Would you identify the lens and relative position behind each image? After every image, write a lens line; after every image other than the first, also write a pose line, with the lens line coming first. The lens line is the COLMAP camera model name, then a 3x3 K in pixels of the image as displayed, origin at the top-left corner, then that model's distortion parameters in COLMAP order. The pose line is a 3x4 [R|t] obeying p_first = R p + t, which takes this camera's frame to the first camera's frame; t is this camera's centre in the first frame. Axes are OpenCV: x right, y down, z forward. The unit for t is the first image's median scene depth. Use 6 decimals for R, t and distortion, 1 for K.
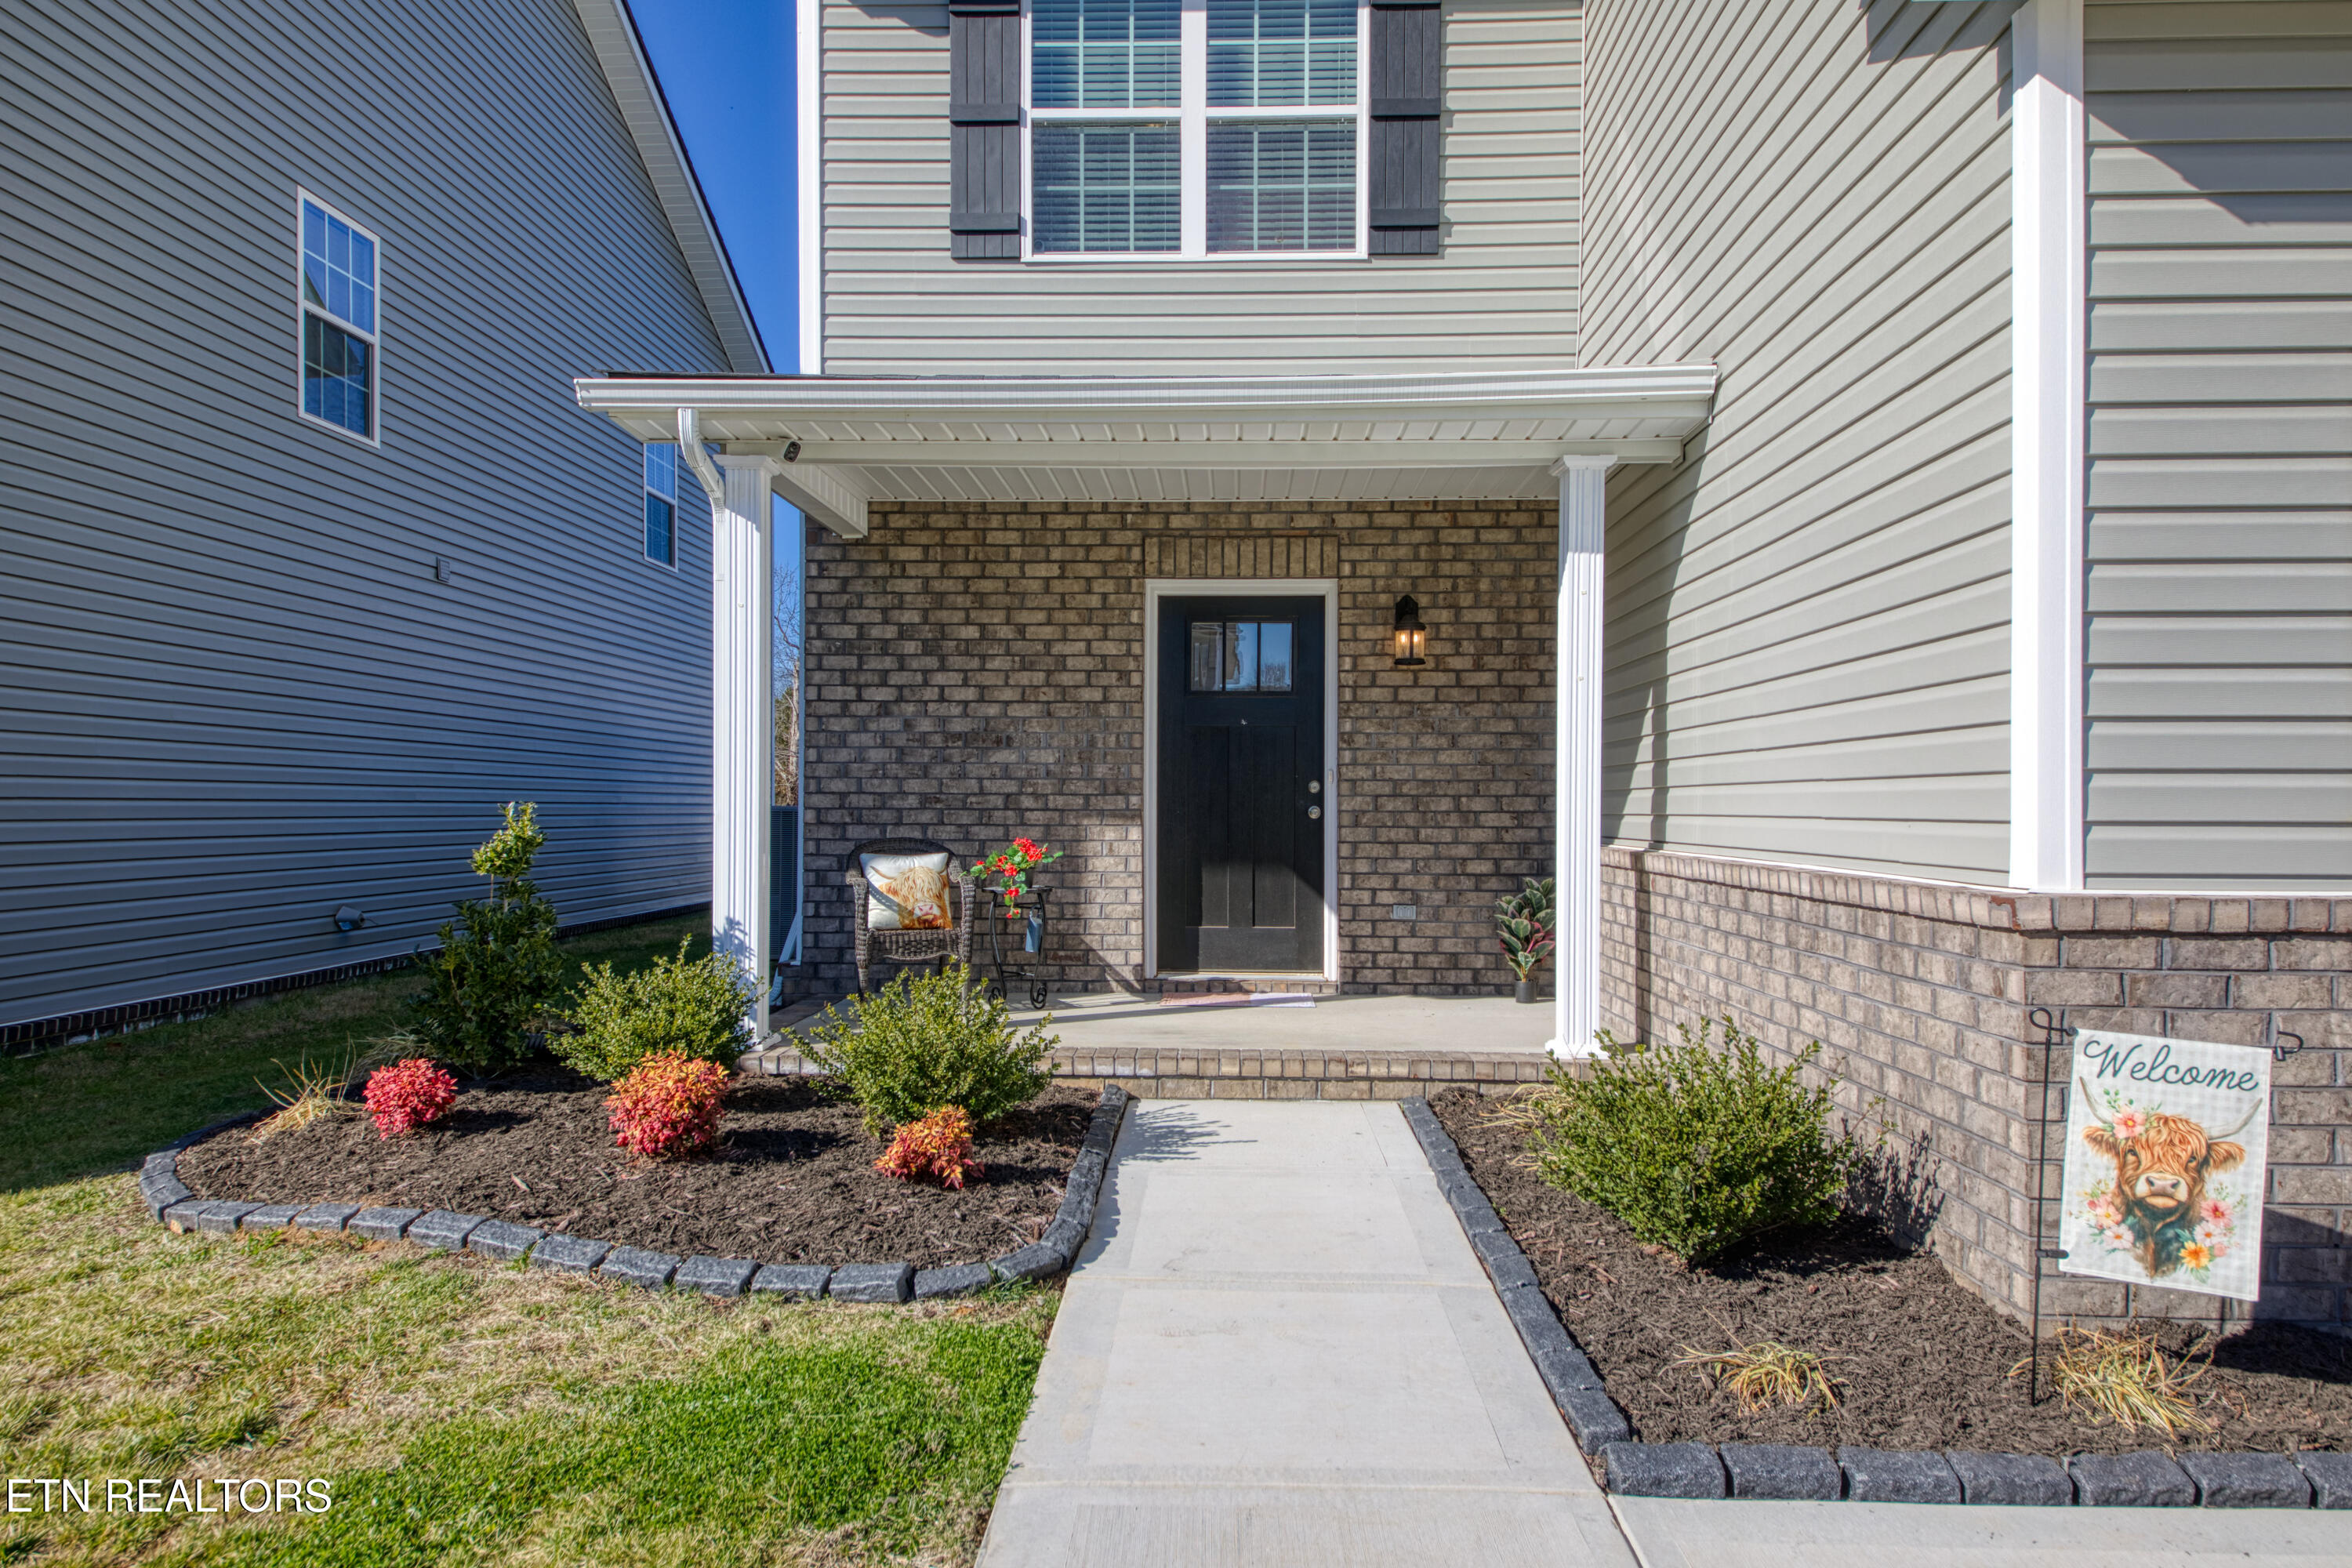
lens RADIAL K [[1493.0, 0, 1178.4], [0, 1493.0, 787.8], [0, 0, 1]] dist [0.025342, 0.001015]
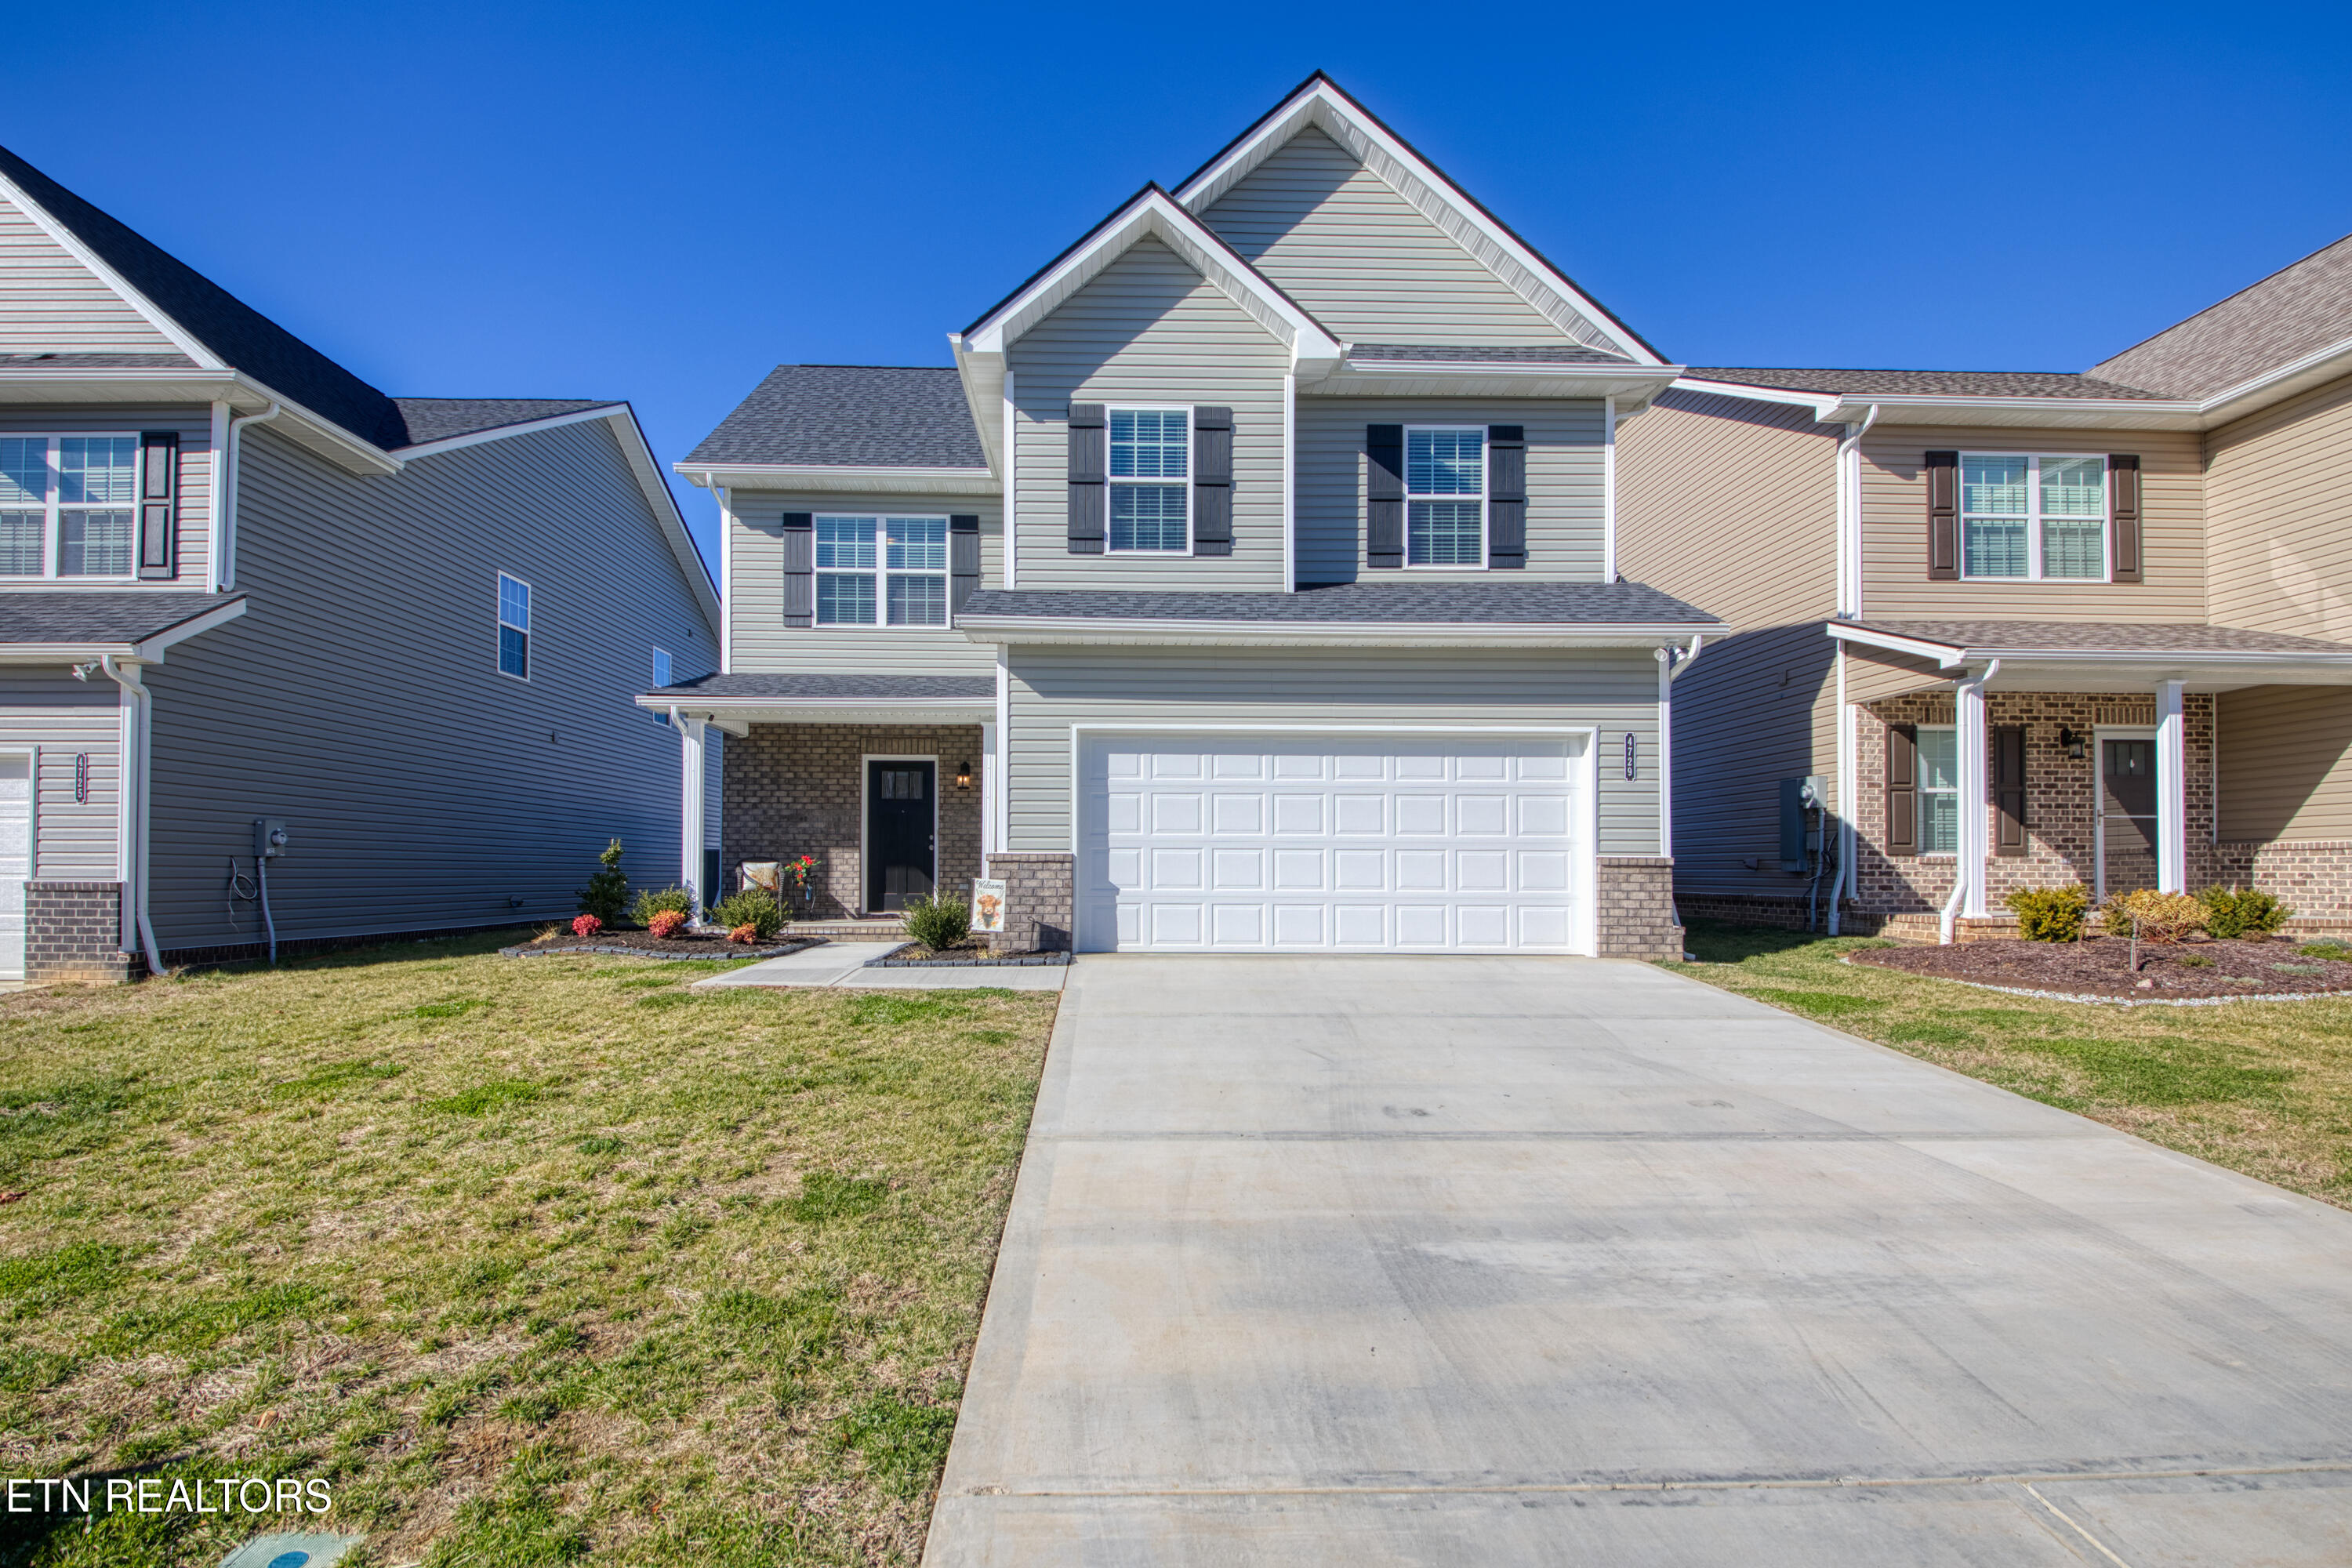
lens RADIAL K [[1156.8, 0, 1145.3], [0, 1156.8, 841.3], [0, 0, 1]] dist [0.000356, -0.000136]
pose [[0.997699, 0.000838, 0.067796, 0.321906], [0.000250, 0.999871, -0.016045, 0.037407], [-0.067801, 0.016025, 0.997570, -0.966925]]
